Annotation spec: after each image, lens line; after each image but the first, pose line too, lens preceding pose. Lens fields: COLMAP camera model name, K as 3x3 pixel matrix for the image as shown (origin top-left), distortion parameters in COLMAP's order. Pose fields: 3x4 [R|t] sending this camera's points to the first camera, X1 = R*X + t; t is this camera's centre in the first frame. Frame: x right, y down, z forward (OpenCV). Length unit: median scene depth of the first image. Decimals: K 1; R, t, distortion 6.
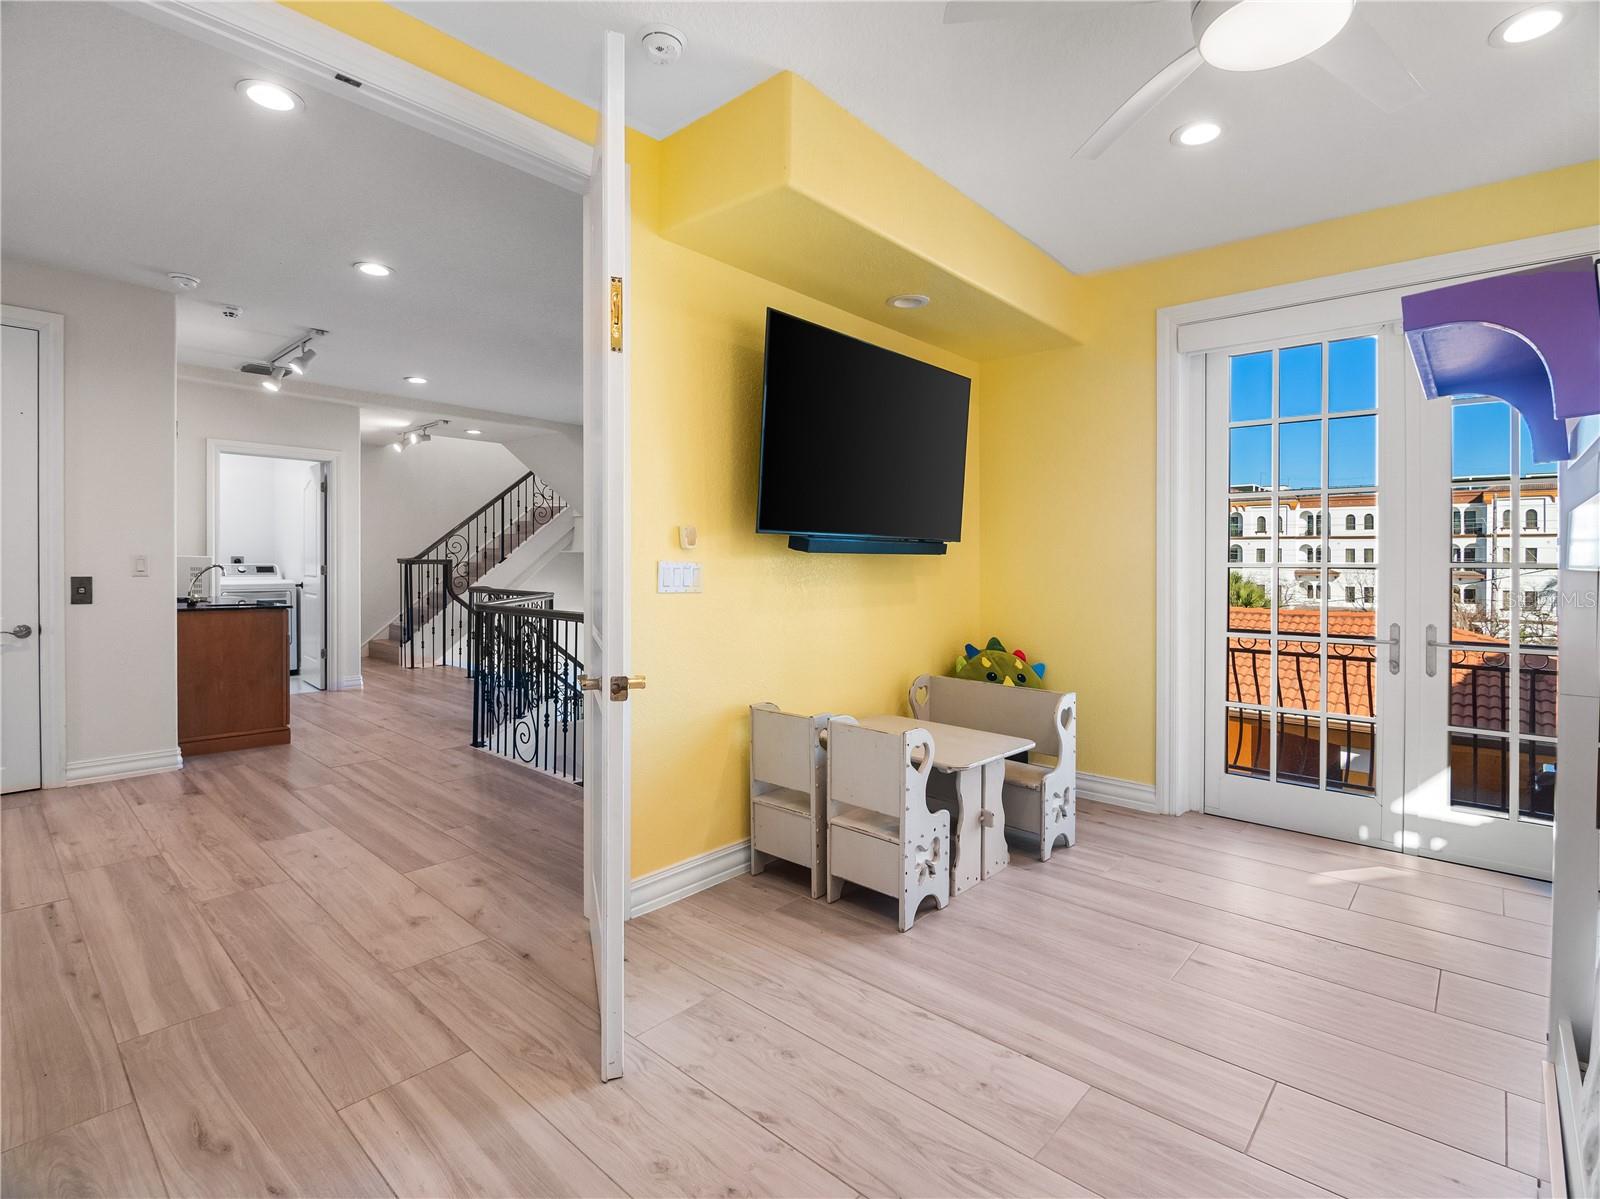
lens RADIAL K [[773.0, 0, 800.0], [0, 773.0, 599.5], [0, 0, 1]] dist [-0.000814, -0.000214]
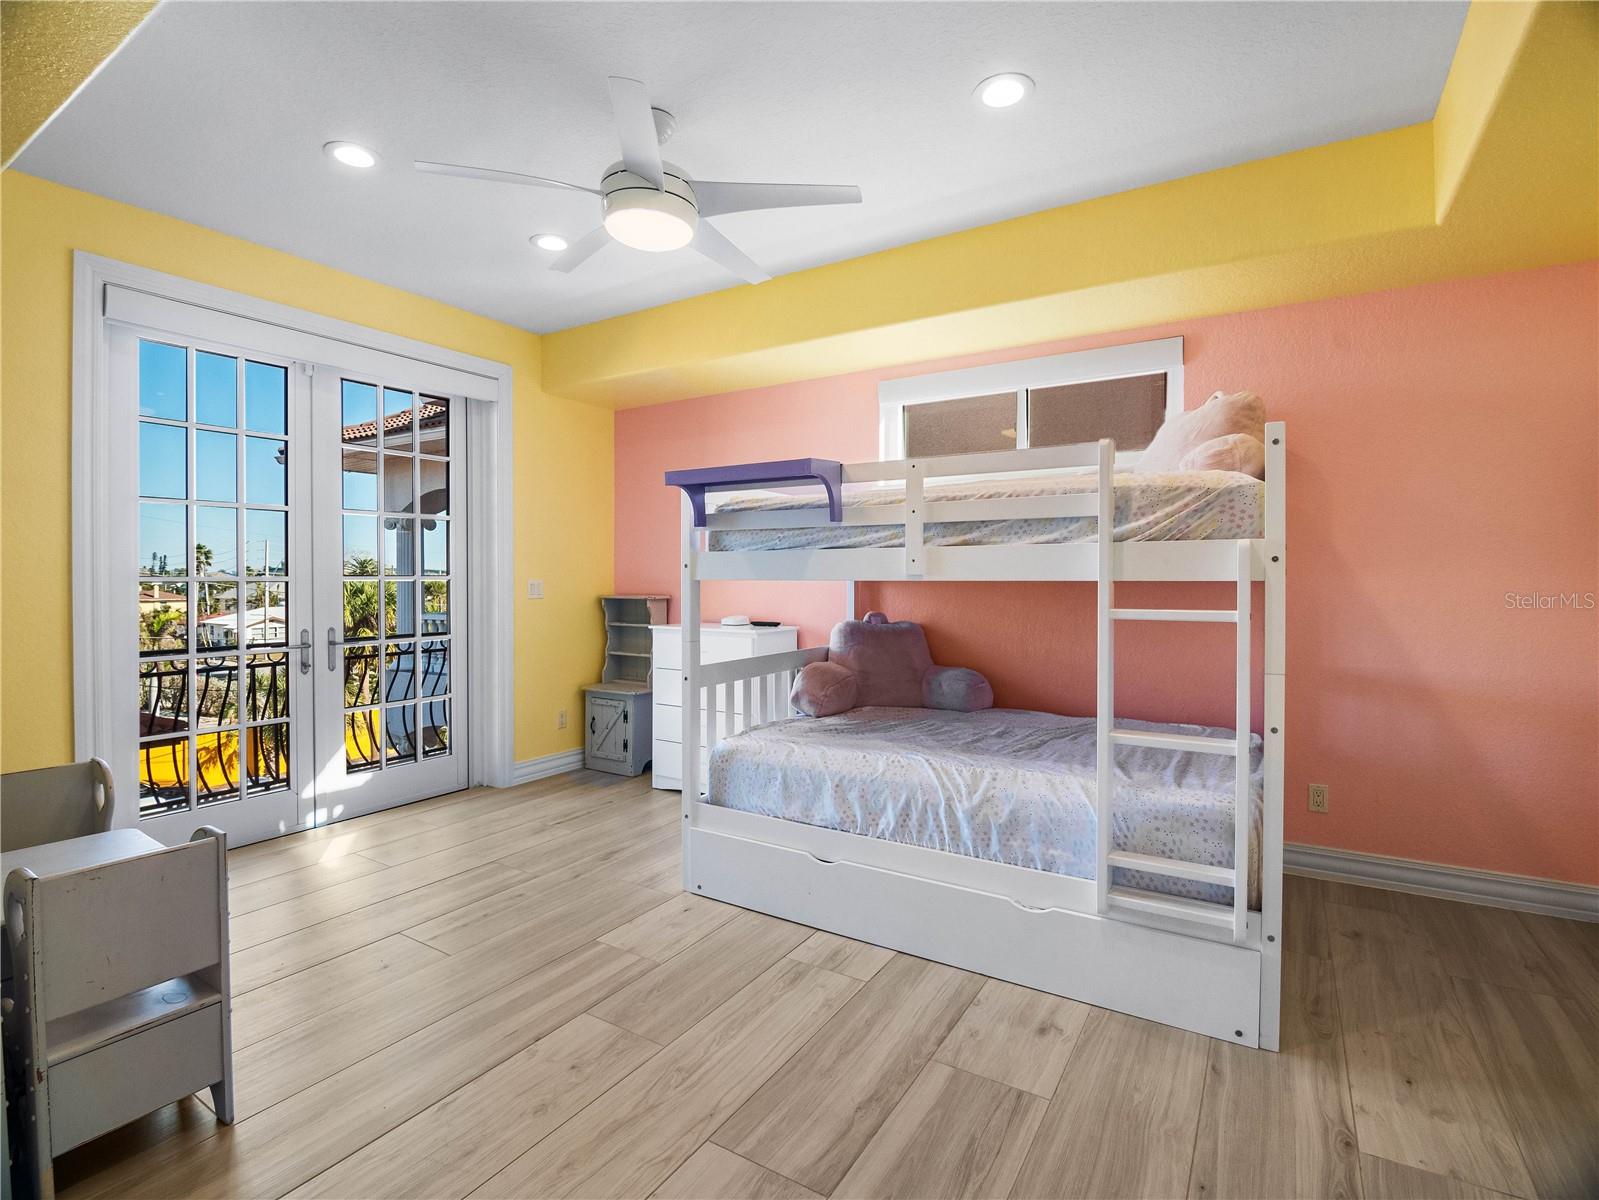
lens RADIAL K [[795.8, 0, 799.5], [0, 795.8, 600.0], [0, 0, 1]] dist [-0.001289, -0.000286]
pose [[-0.175209, -0.030255, 0.984066, -0.588382], [0.051533, 0.997876, 0.039855, -0.025097], [-0.983182, 0.057695, -0.173278, 0.575052]]
